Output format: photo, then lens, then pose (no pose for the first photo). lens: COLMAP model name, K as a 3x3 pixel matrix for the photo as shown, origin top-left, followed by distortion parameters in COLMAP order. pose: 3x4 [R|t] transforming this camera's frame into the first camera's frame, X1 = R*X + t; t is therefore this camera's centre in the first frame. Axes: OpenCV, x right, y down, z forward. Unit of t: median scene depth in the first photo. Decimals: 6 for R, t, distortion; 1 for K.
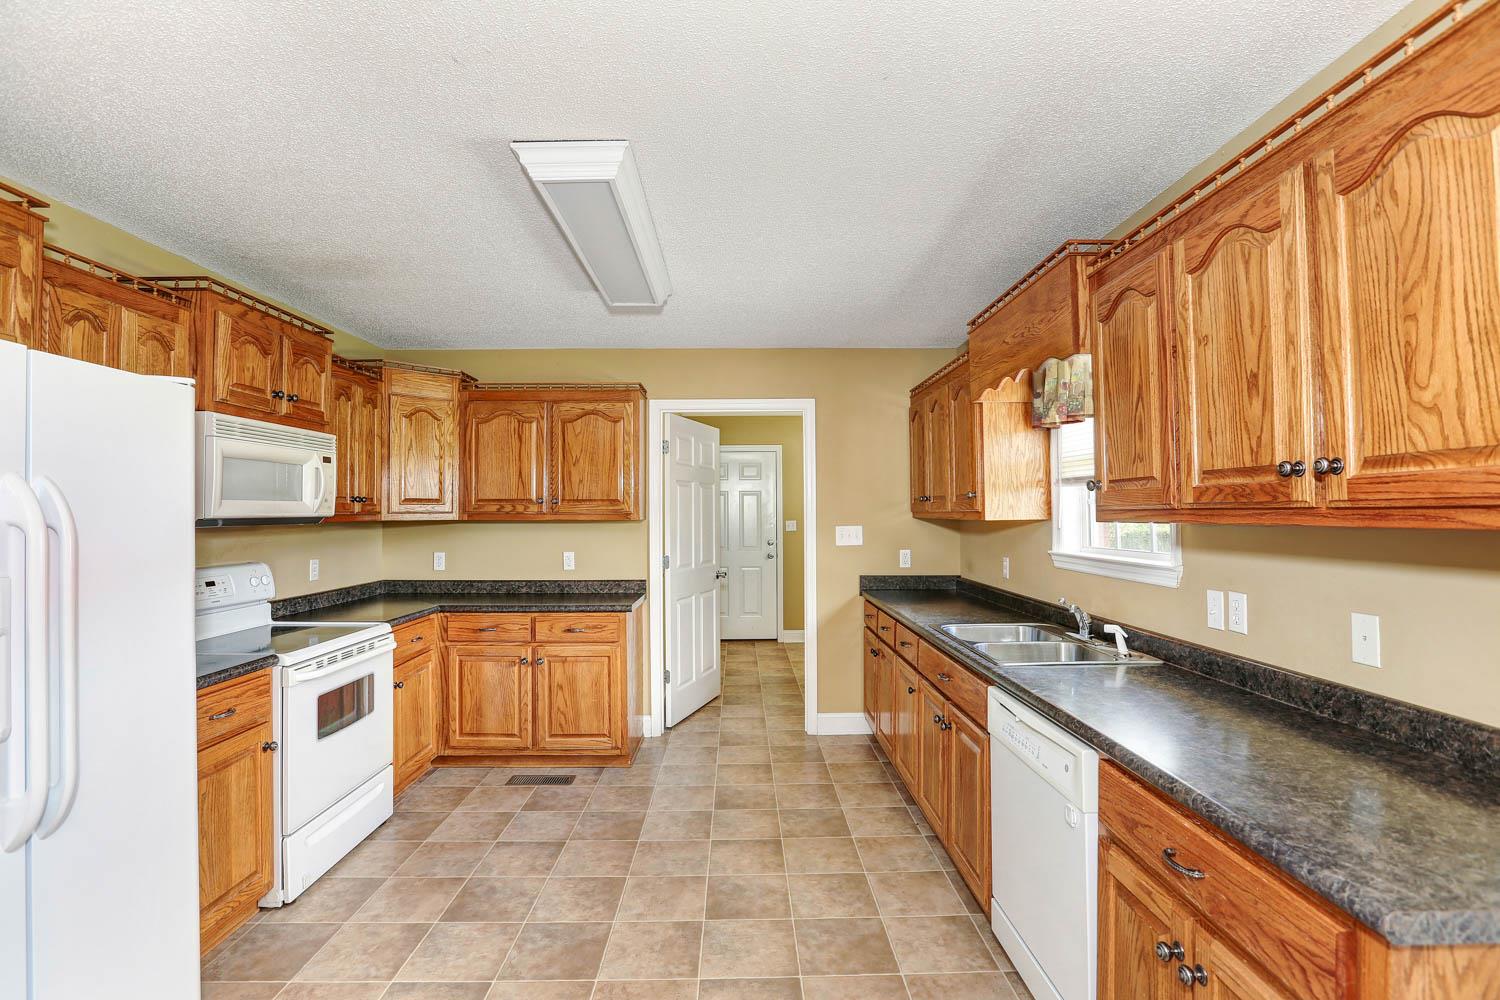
lens RADIAL K [[699.1, 0, 737.5], [0, 699.1, 508.5], [0, 0, 1]] dist [-0.032237, 0.001194]
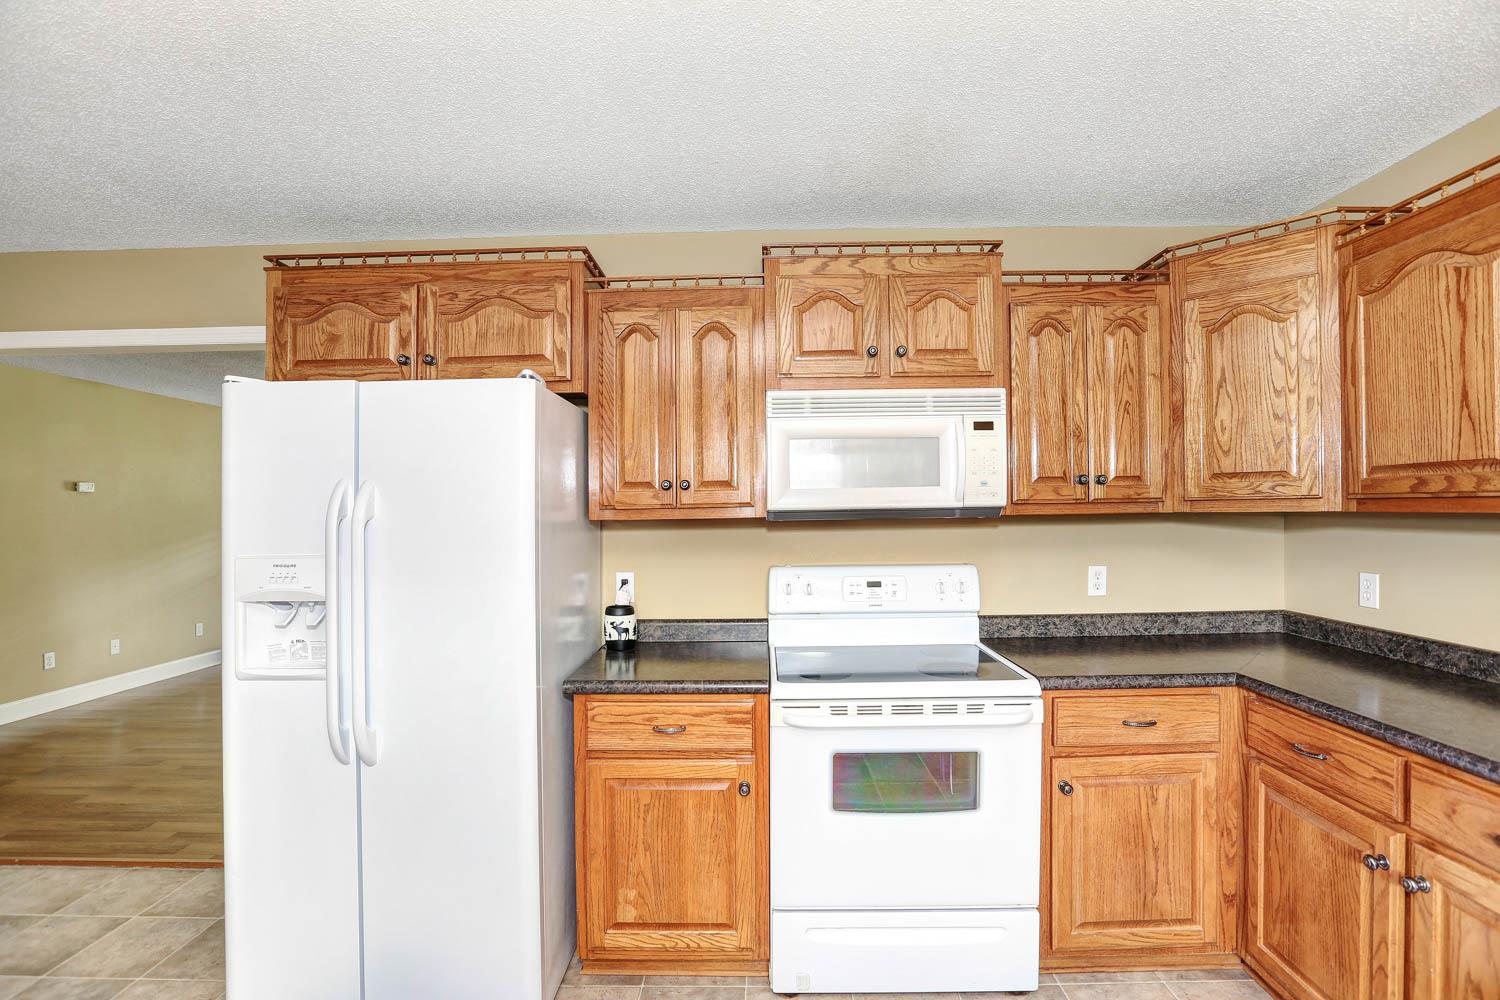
lens RADIAL K [[629.9, 0, 753.7], [0, 629.9, 524.8], [0, 0, 1]] dist [-0.036569, 0.000426]
pose [[-0.009736, 0.013982, -0.999855, 0.048129], [0.017030, 0.999760, 0.013815, 0.018019], [0.999808, -0.016893, -0.009972, 0.822213]]
